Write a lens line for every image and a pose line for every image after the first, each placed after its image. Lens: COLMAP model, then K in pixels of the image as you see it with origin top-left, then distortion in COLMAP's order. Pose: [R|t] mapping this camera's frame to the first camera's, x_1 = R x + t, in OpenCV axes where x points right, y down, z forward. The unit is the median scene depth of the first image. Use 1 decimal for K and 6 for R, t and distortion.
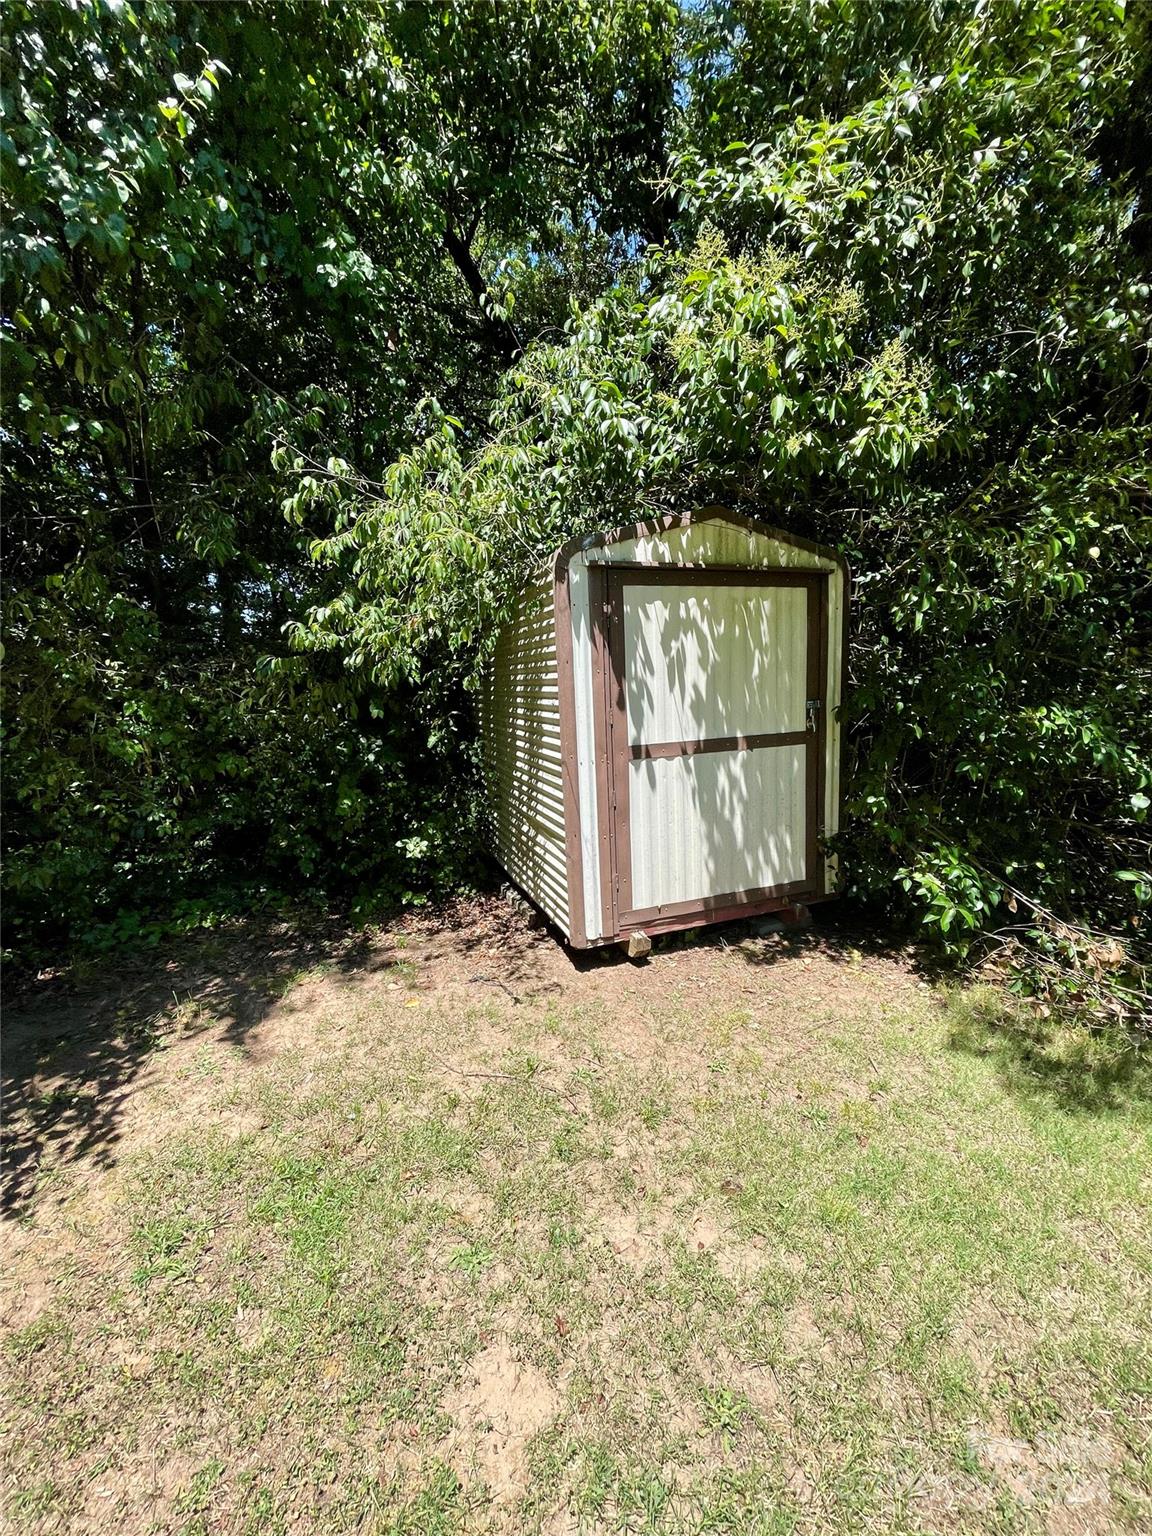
lens RADIAL K [[617.5, 0, 577.1], [0, 617.5, 768.4], [0, 0, 1]] dist [-0.000967, 0.000335]
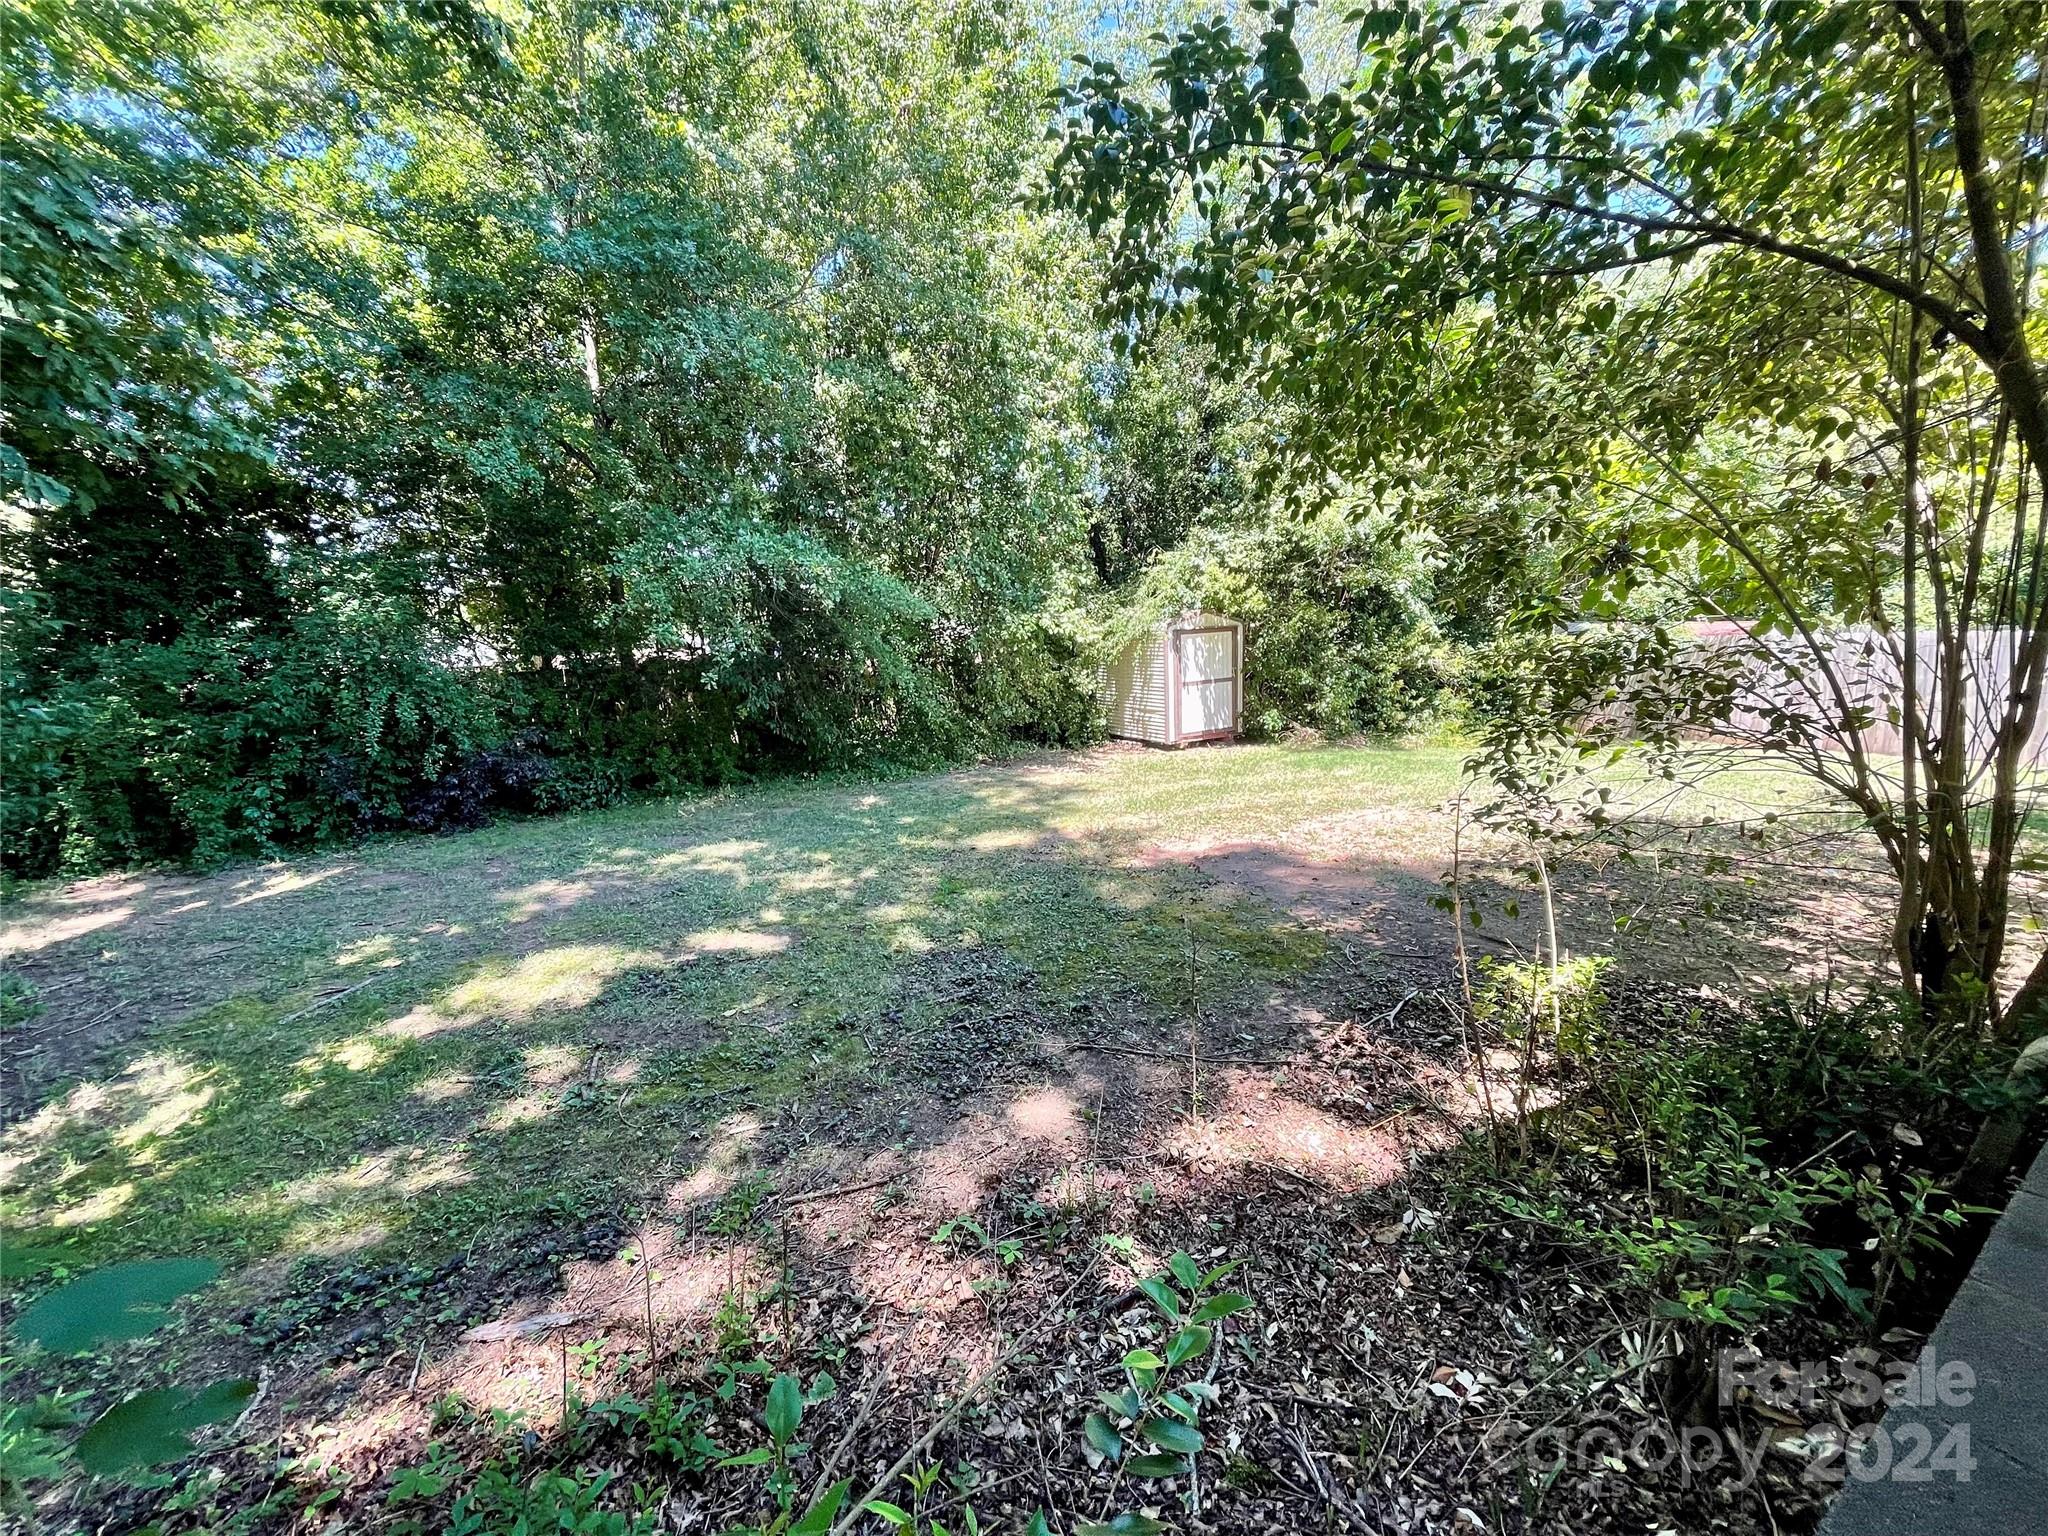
lens RADIAL K [[823.3, 0, 1011.7], [0, 823.3, 766.6], [0, 0, 1]] dist [-0.000967, 0.000335]
pose [[0.990546, -0.034623, 0.132738, -1.340092], [0.030522, 0.998995, 0.032809, 0.227473], [-0.133741, -0.028448, 0.990608, -3.076946]]
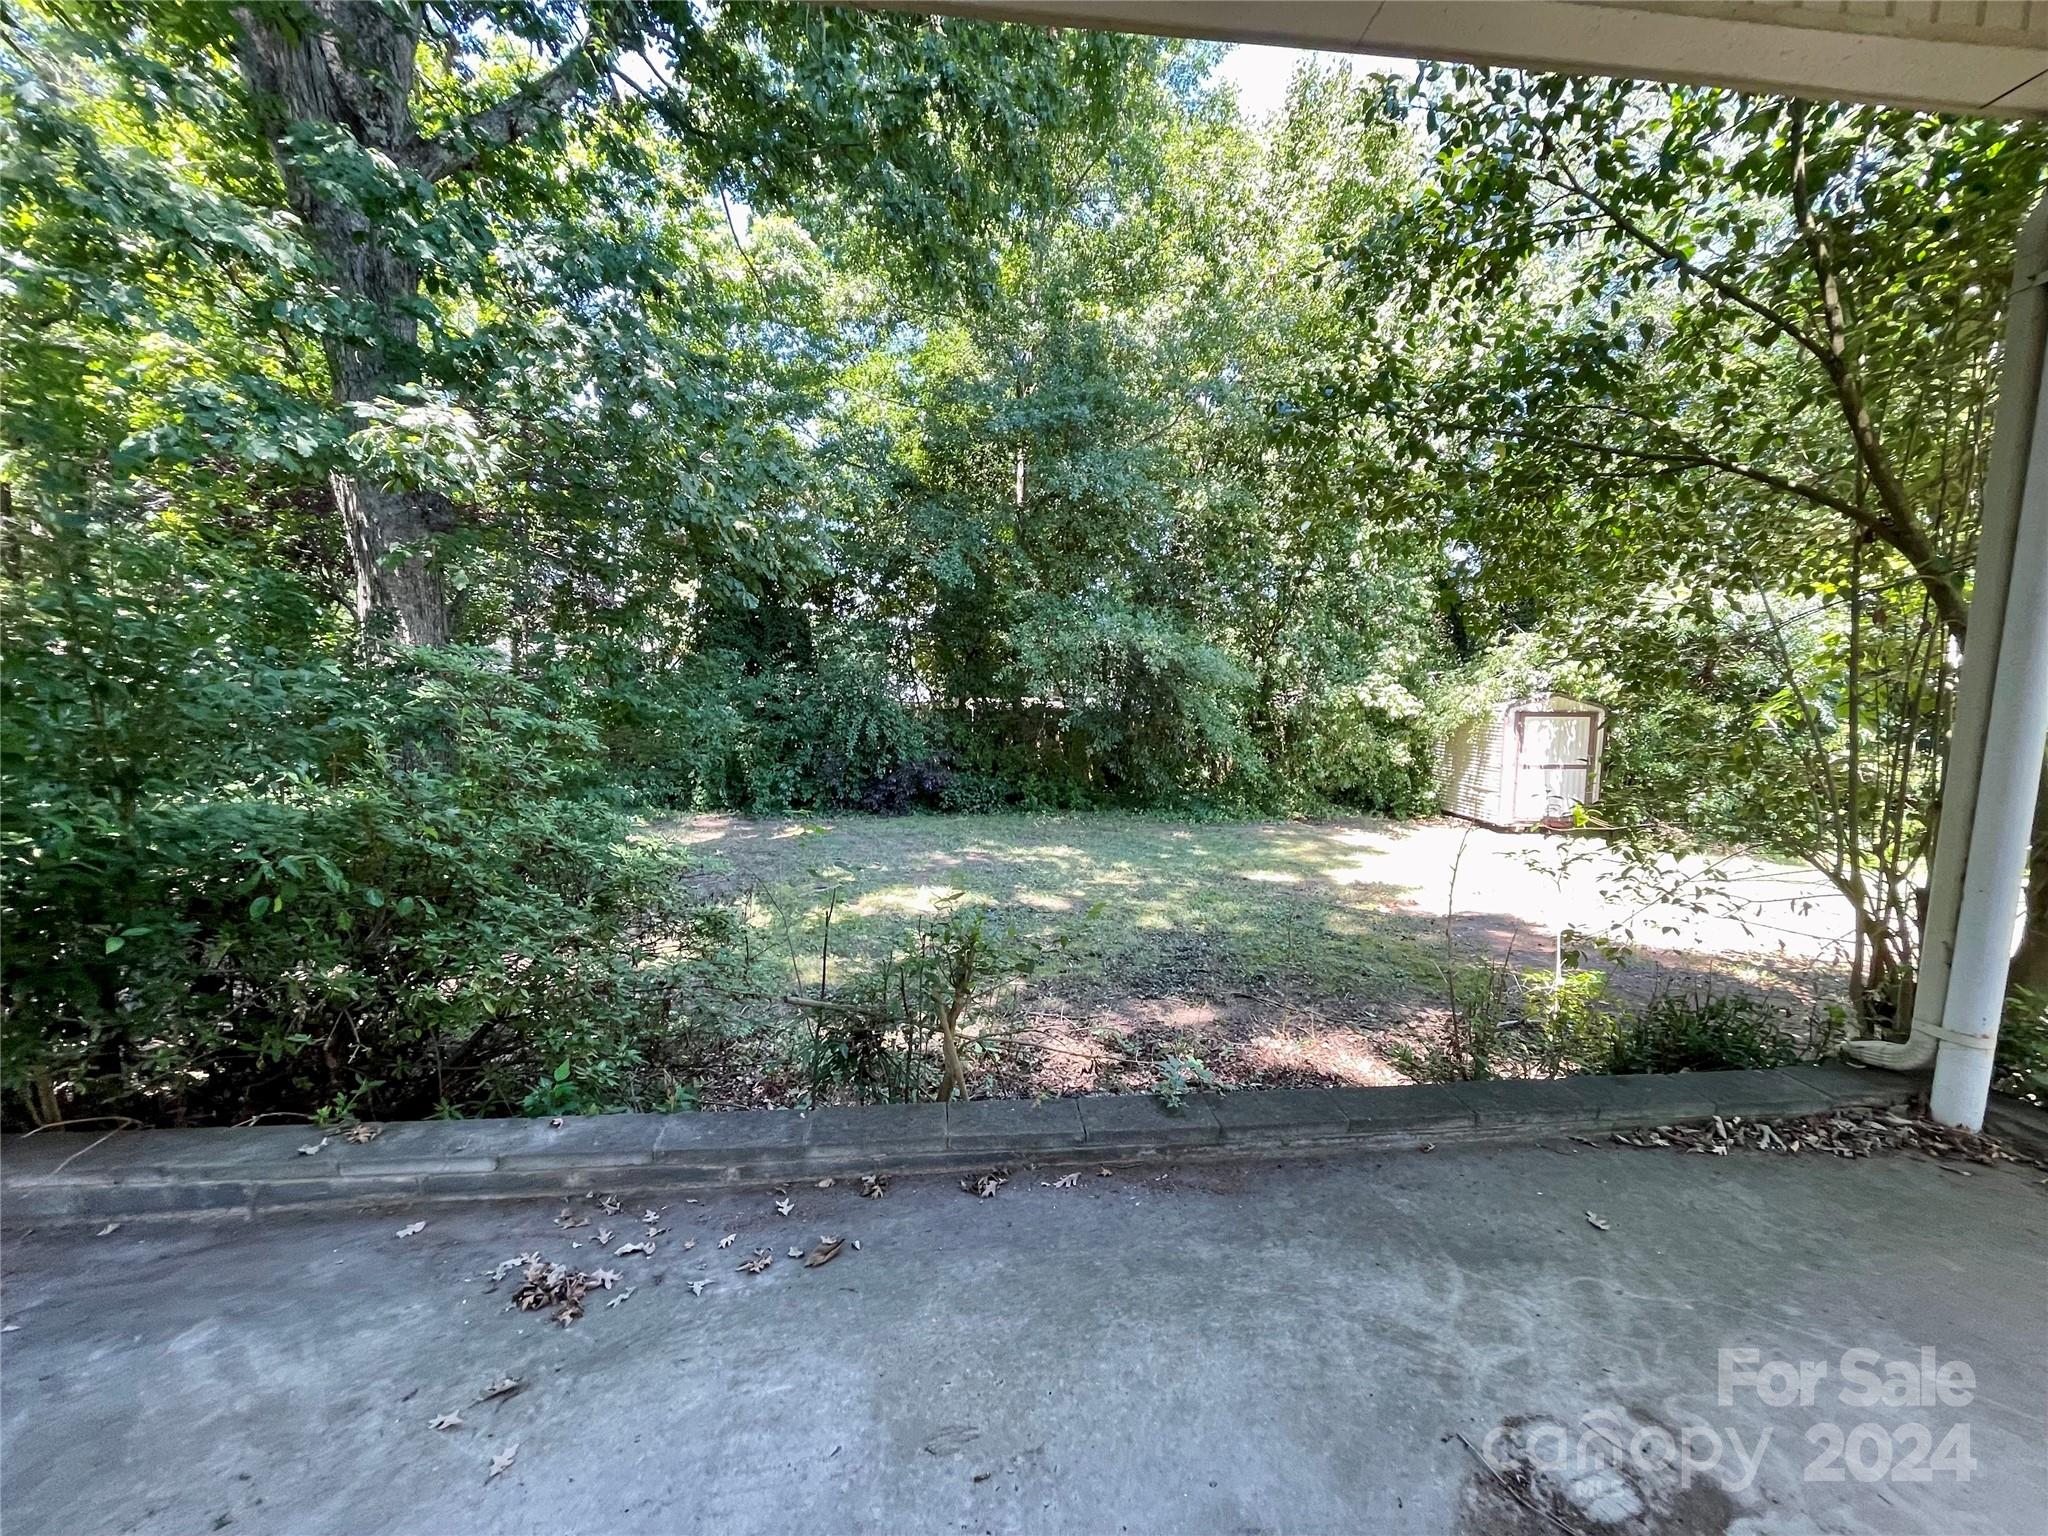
lens RADIAL K [[823.3, 0, 1027.5], [0, 823.3, 772.8], [0, 0, 1]] dist [-0.000967, 0.000335]
pose [[0.953648, 0.075742, -0.291237, -1.070044], [-0.083958, 0.996344, -0.015797, 0.277334], [0.288976, 0.039517, 0.956520, -3.675949]]
